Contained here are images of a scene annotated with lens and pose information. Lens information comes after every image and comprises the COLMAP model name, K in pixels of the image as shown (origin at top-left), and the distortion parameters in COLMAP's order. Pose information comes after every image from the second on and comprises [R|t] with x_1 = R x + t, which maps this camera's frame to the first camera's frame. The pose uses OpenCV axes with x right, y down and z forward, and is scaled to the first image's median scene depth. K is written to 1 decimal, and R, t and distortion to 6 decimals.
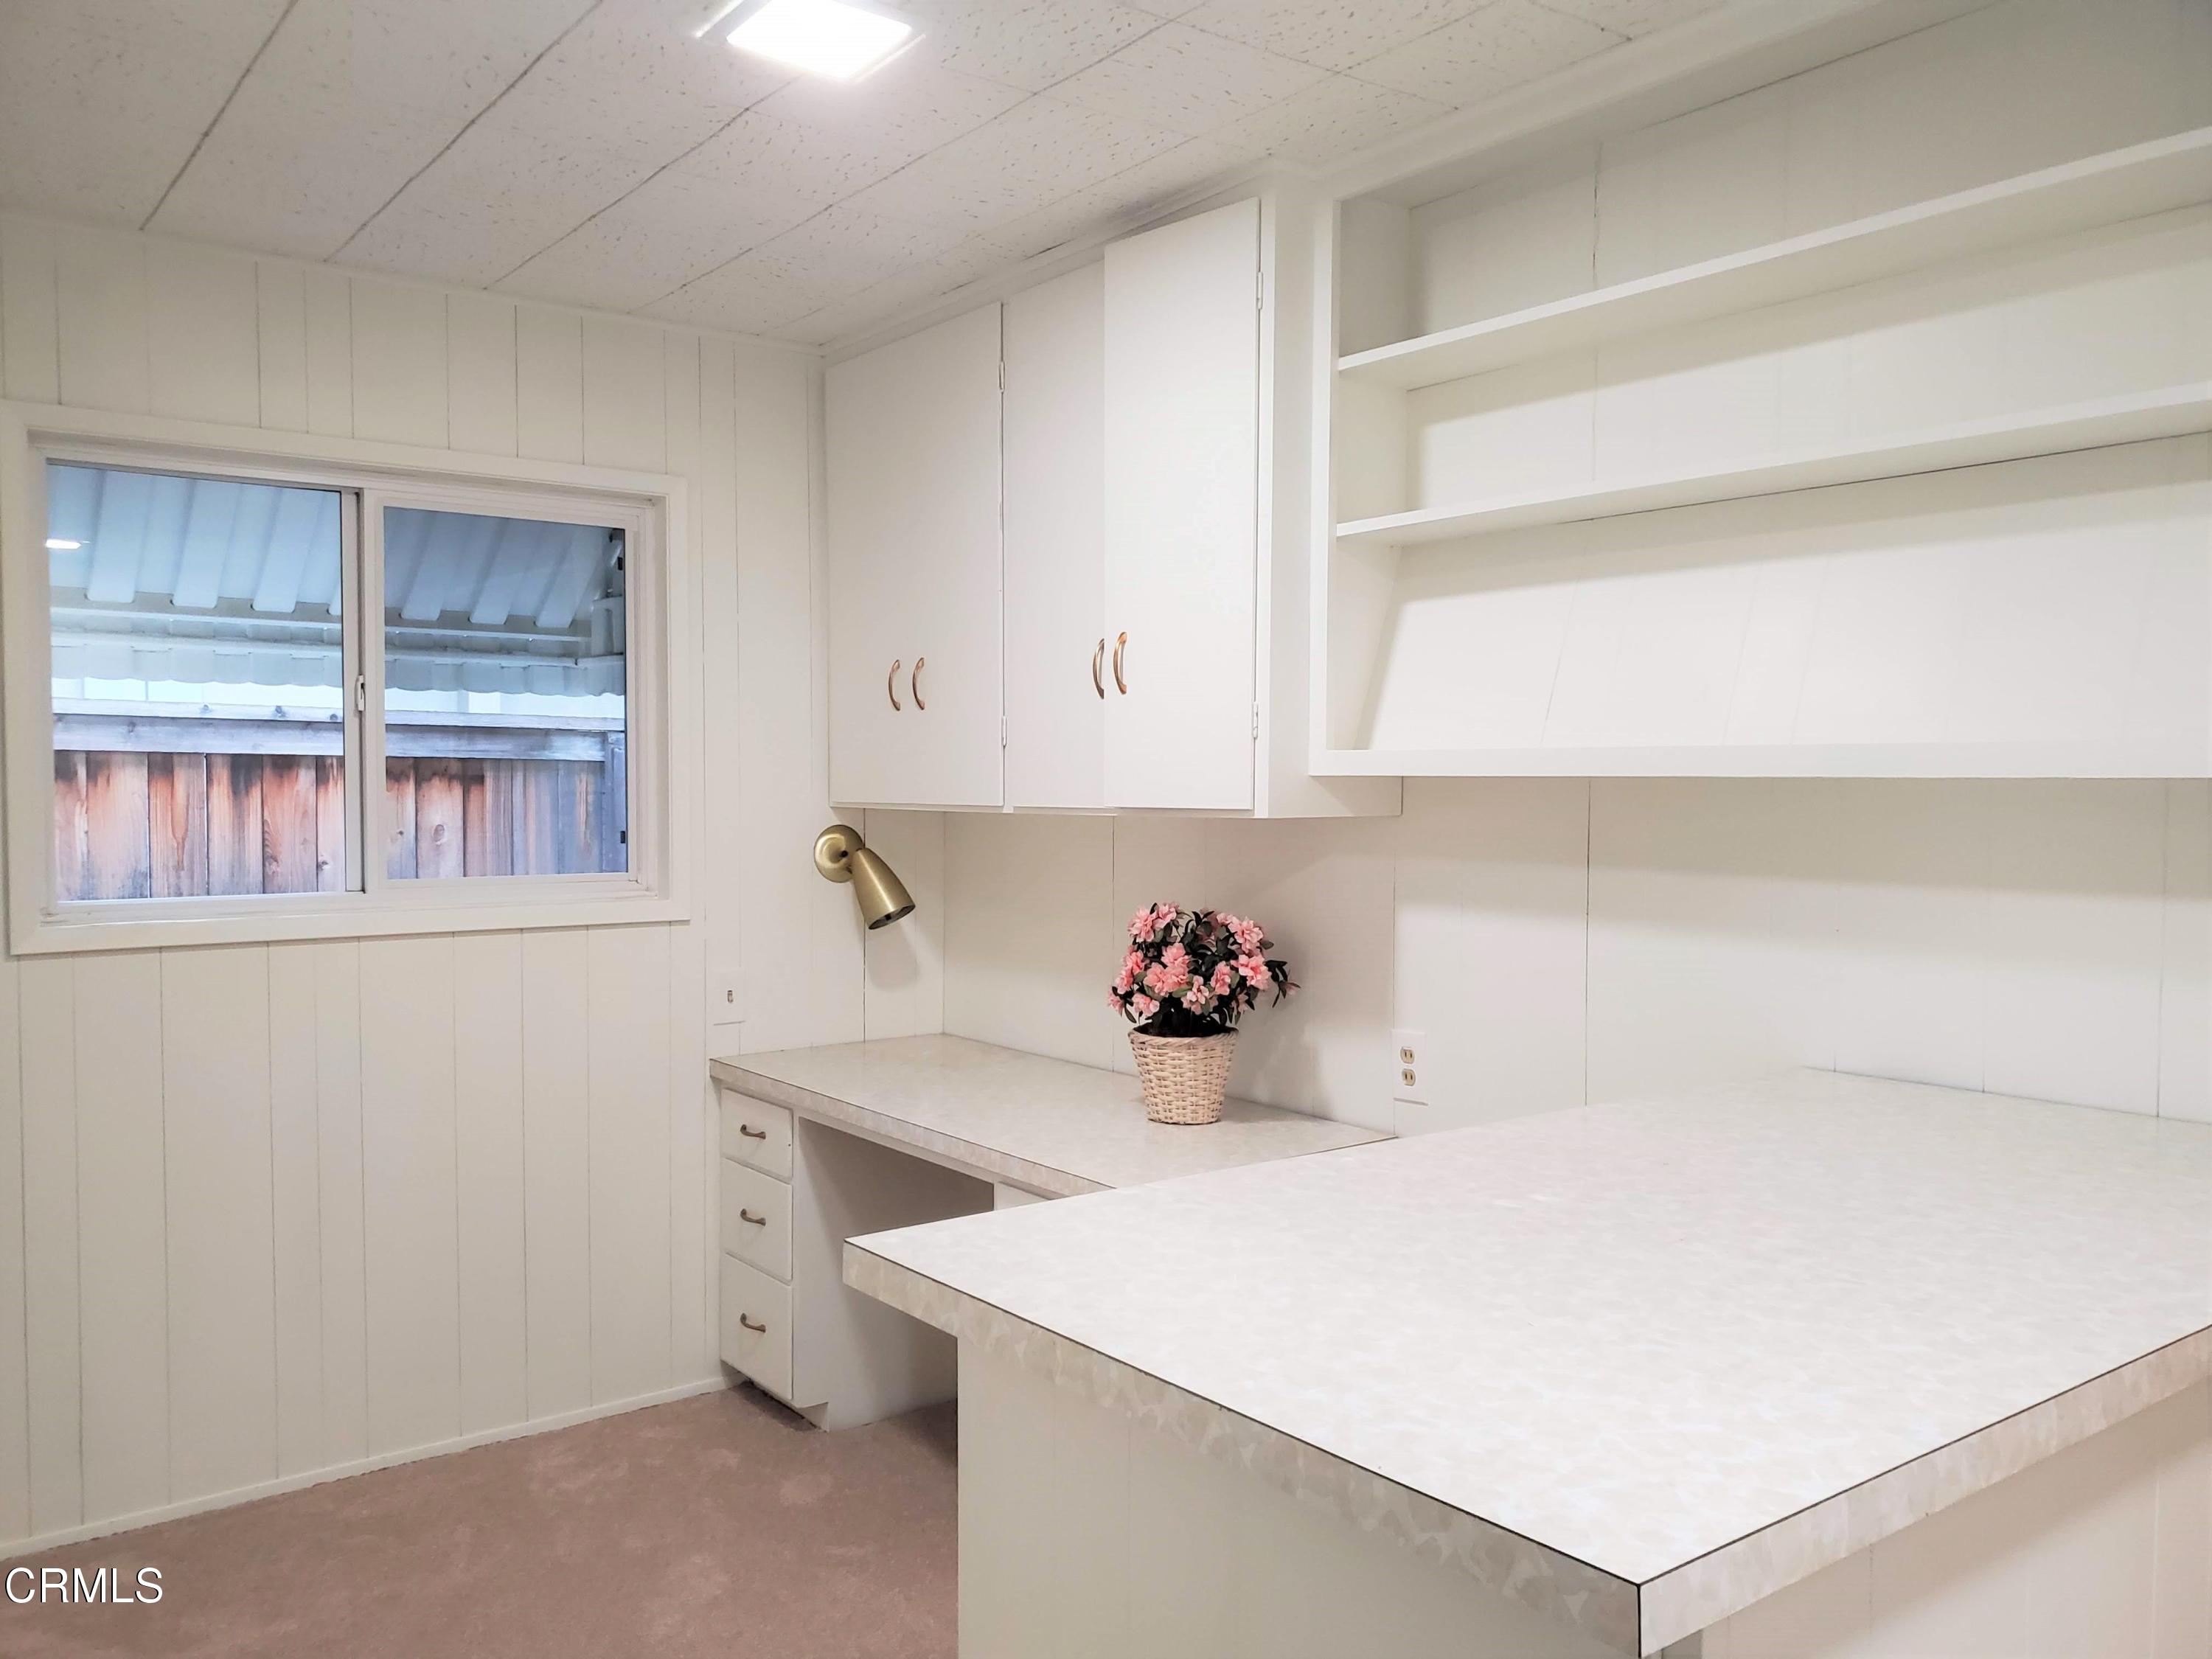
lens RADIAL K [[1673.5, 0, 1106.0], [0, 1673.5, 829.5], [0, 0, 1]] dist [-0.036432, -0.001651]
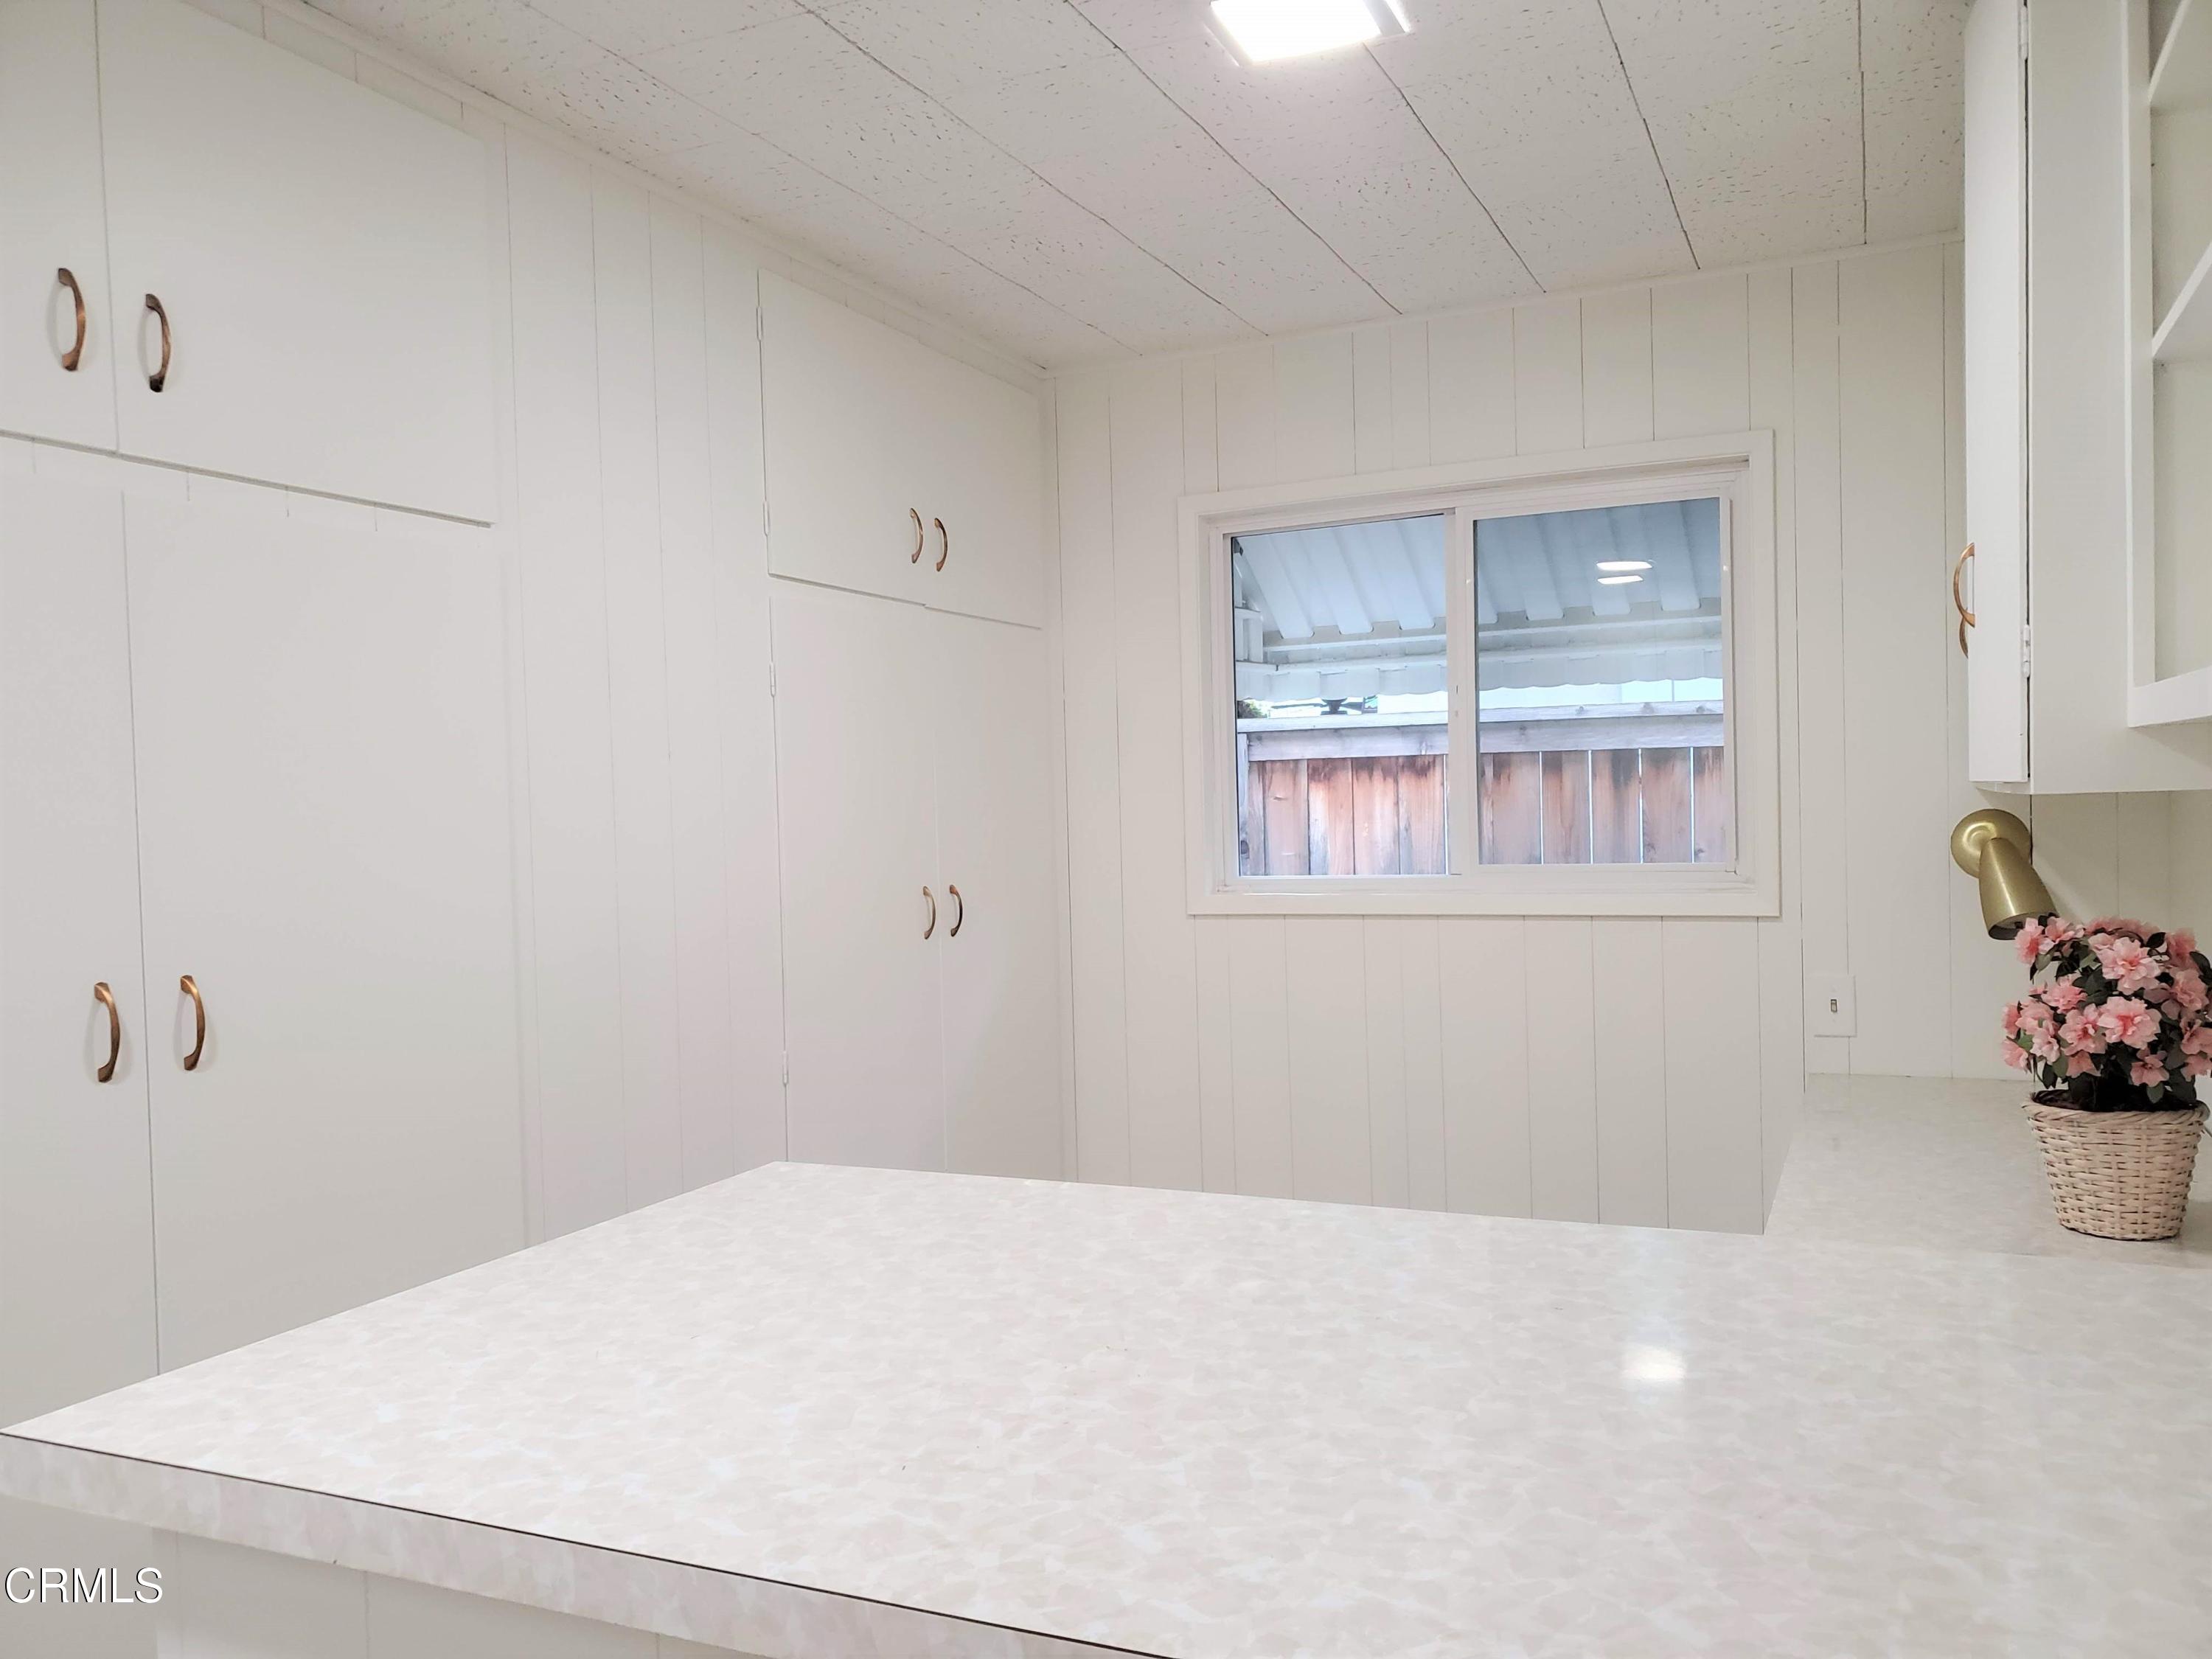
lens RADIAL K [[1698.7, 0, 1114.5], [0, 1698.7, 836.9], [0, 0, 1]] dist [0.028272, -0.003744]
pose [[0.455744, 0.002299, -0.890108, 0.332921], [0.007572, 0.999950, 0.006460, 0.001834], [0.890079, -0.009684, 0.455704, 0.209338]]
